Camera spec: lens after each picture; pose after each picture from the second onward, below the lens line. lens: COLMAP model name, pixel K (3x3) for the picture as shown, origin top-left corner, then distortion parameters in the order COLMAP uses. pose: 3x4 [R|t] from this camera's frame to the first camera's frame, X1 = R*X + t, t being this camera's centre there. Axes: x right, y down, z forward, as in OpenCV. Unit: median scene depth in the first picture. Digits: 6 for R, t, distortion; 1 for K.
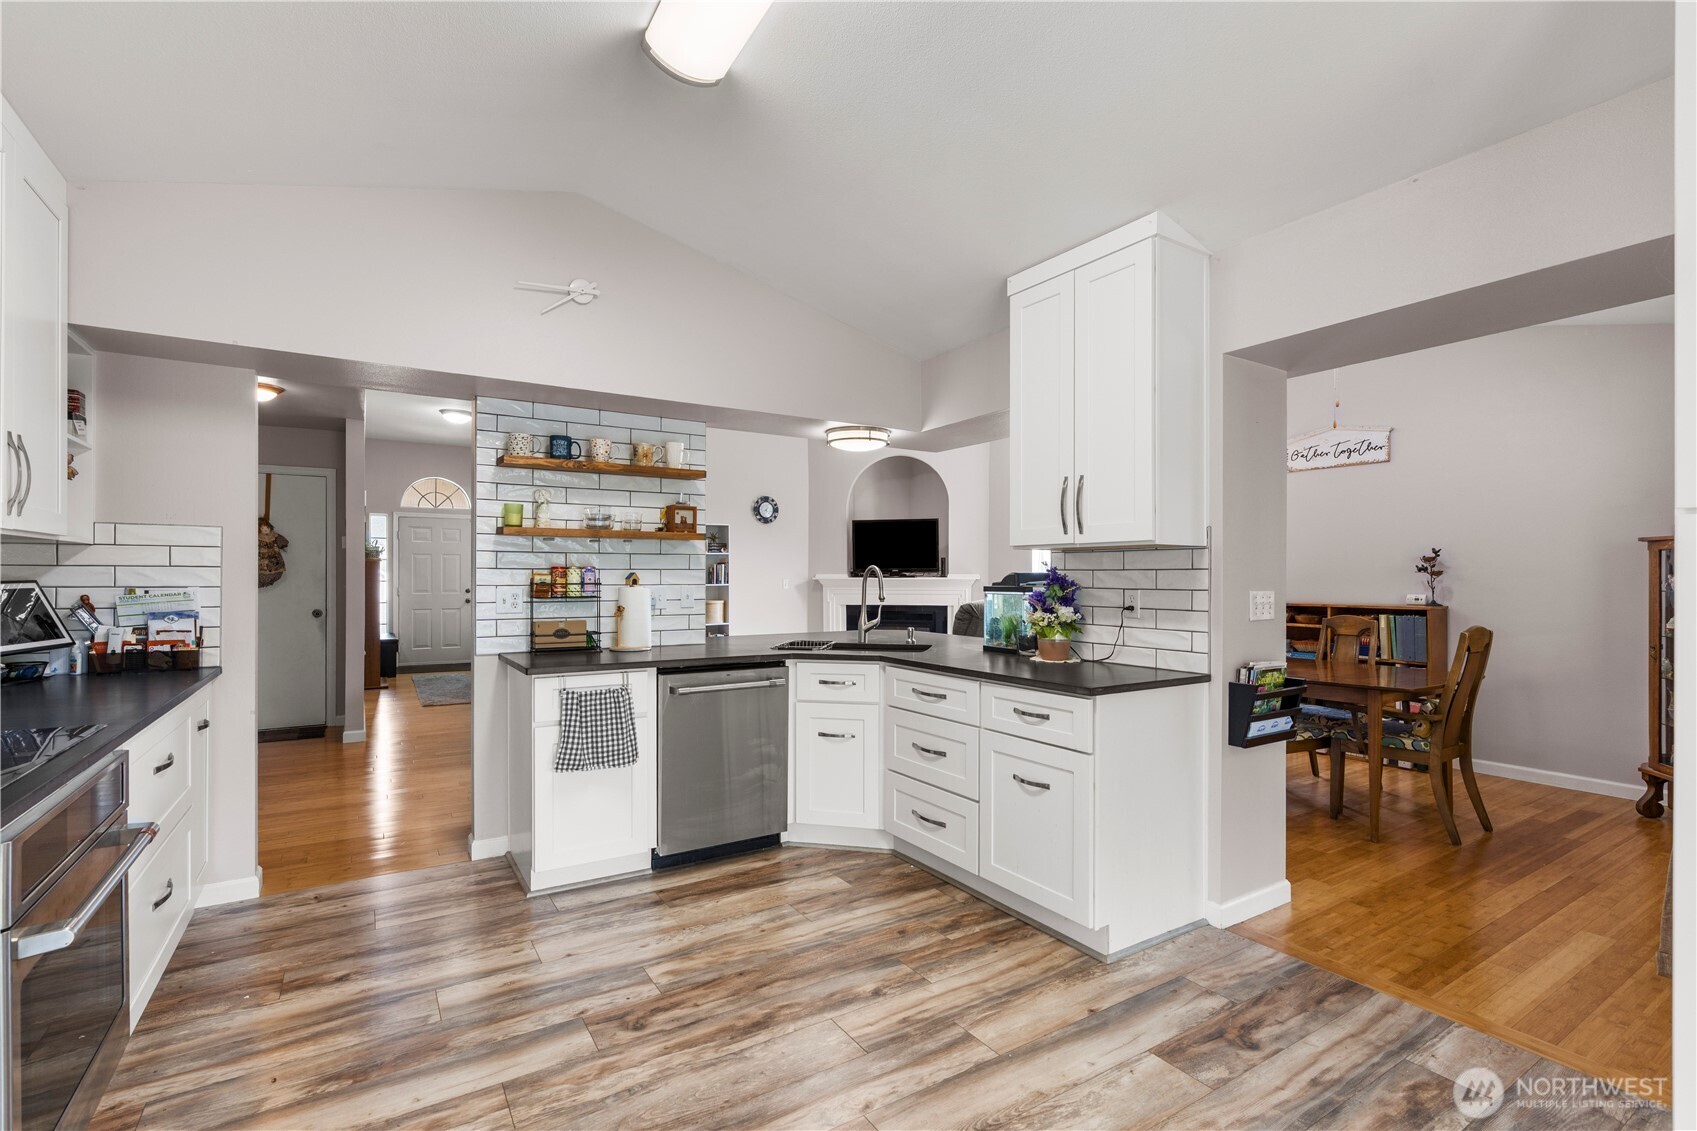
lens RADIAL K [[766.8, 0, 844.0], [0, 766.8, 577.5], [0, 0, 1]] dist [-0.004459, 0.002683]
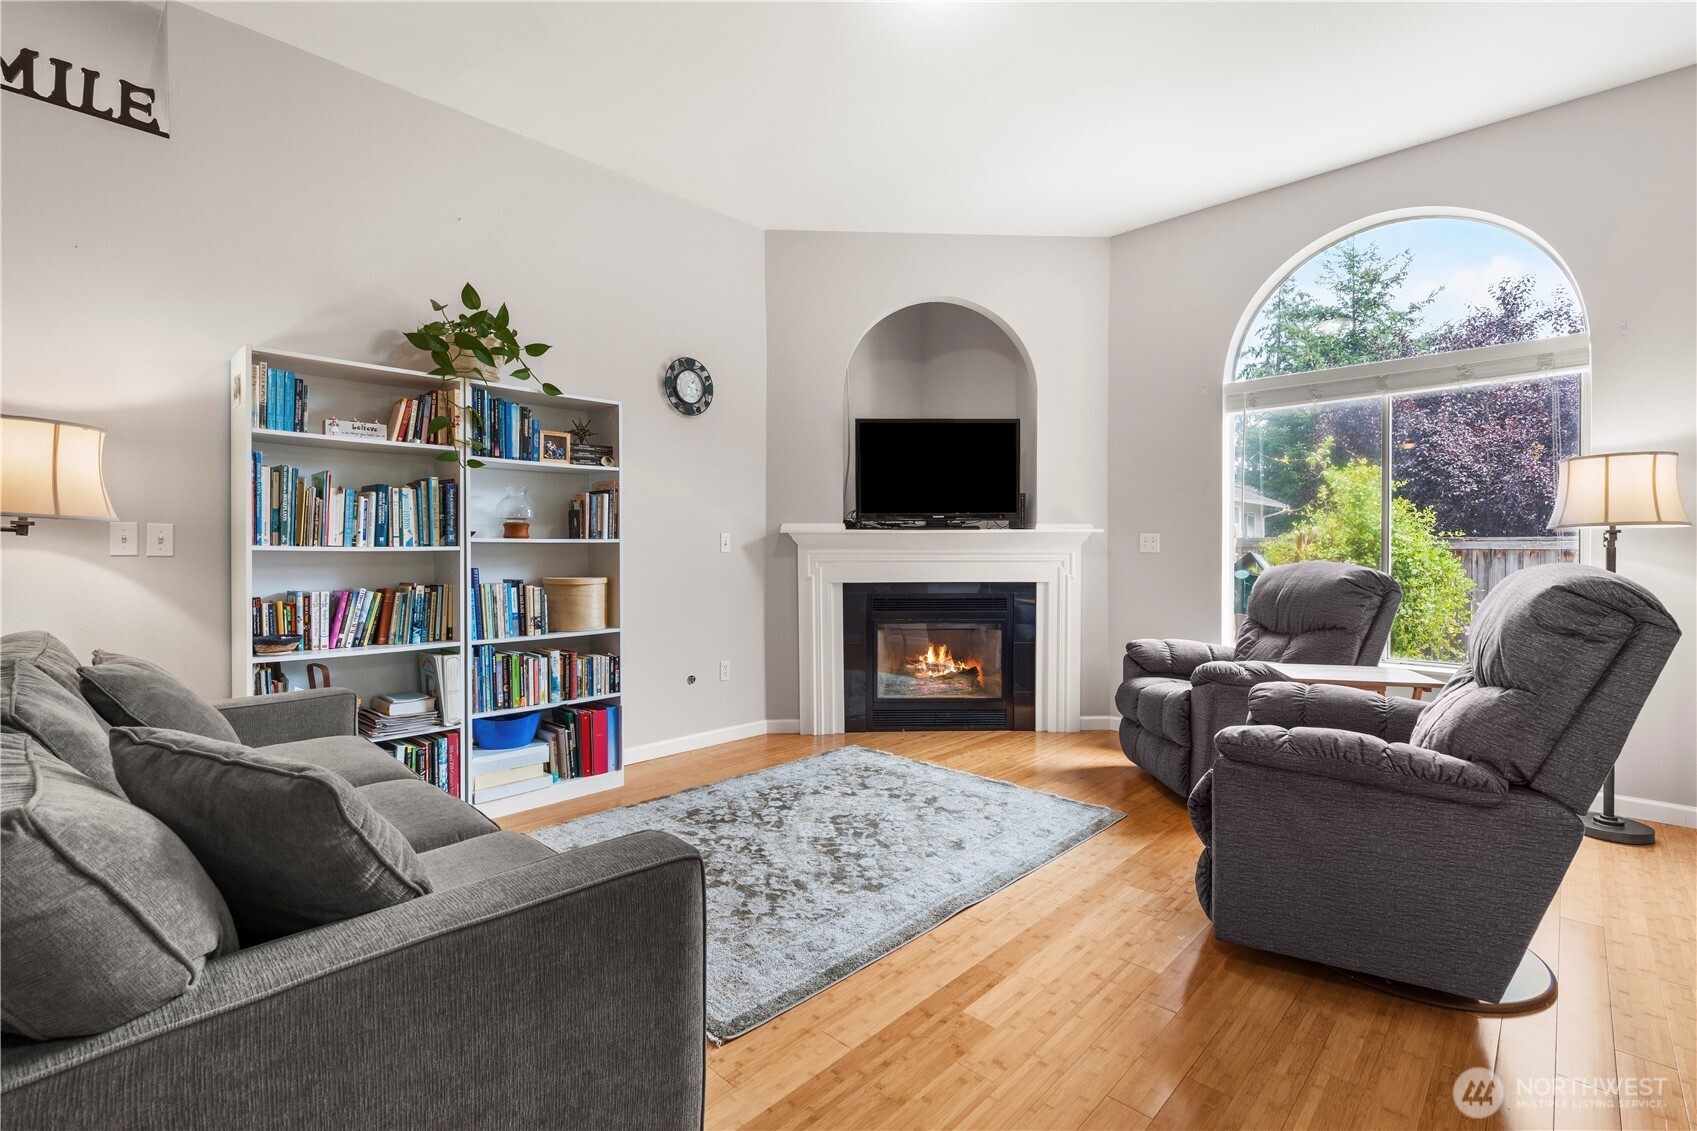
lens RADIAL K [[766.8, 0, 848.9], [0, 766.8, 552.7], [0, 0, 1]] dist [-0.004459, 0.002683]
pose [[0.968648, -0.003607, 0.248411, -0.333188], [0.002869, 0.999990, 0.003334, 0.038155], [-0.248420, -0.002517, 0.968649, 1.371646]]
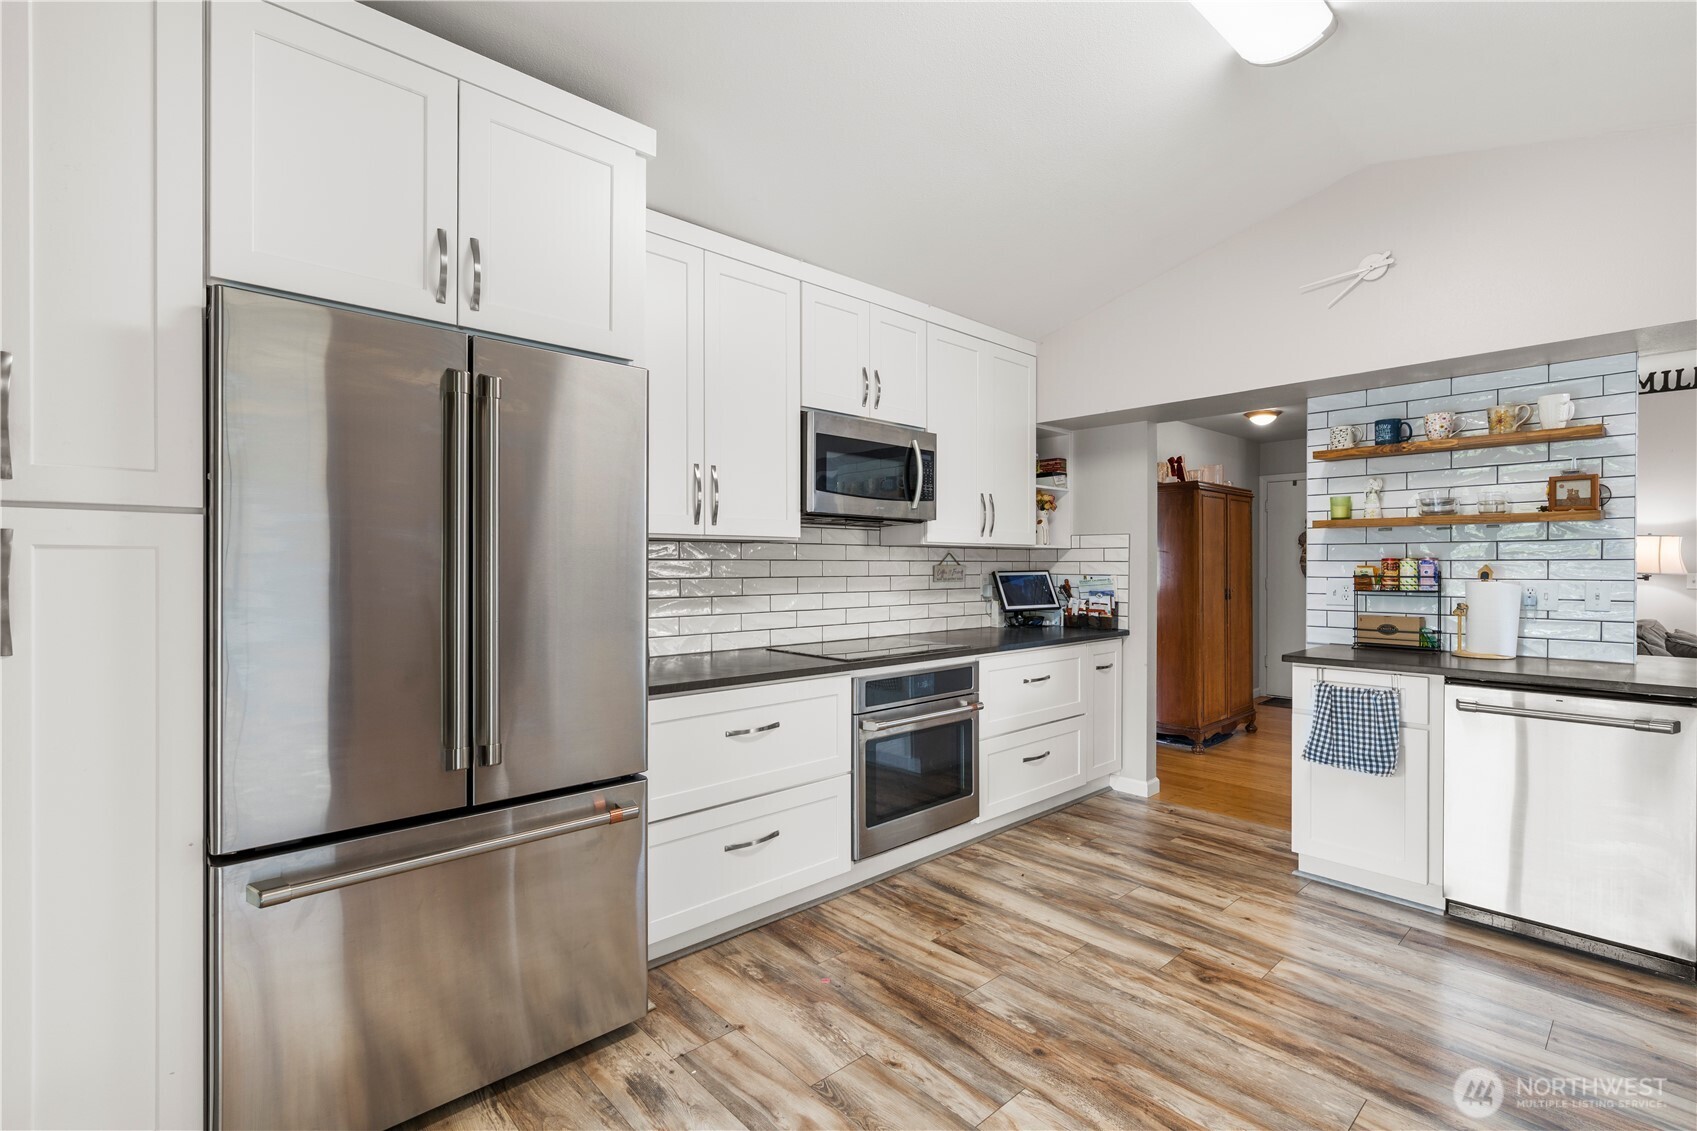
lens RADIAL K [[766.8, 0, 860.0], [0, 766.8, 568.5], [0, 0, 1]] dist [-0.004459, 0.002683]
pose [[0.189421, 0.001498, -0.981895, 0.450610], [-0.002770, 0.999996, 0.000992, -0.000728], [0.981892, 0.002532, 0.189424, 0.193778]]
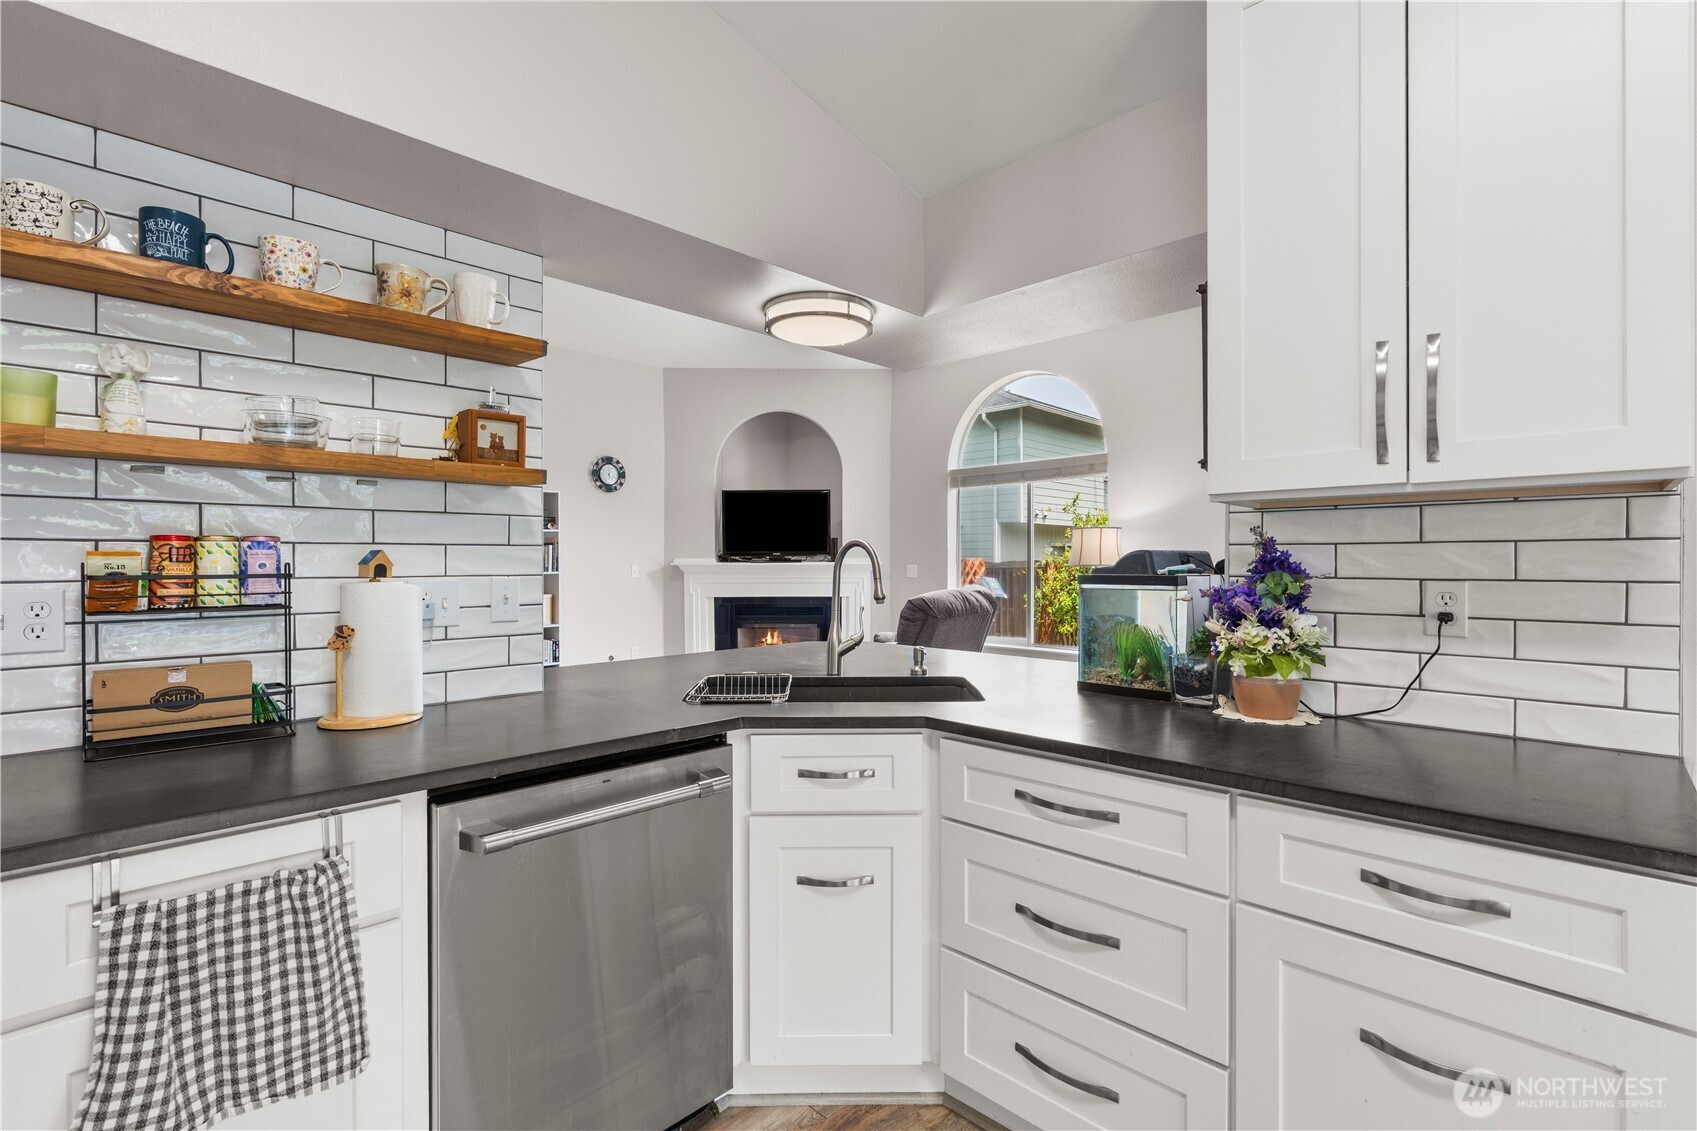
lens RADIAL K [[766.8, 0, 845.5], [0, 766.8, 564.9], [0, 0, 1]] dist [-0.004459, 0.002683]
pose [[0.974429, -0.004503, 0.224650, -0.117672], [0.003993, 0.999988, 0.002725, 0.002327], [-0.224659, -0.001758, 0.974436, 0.544901]]
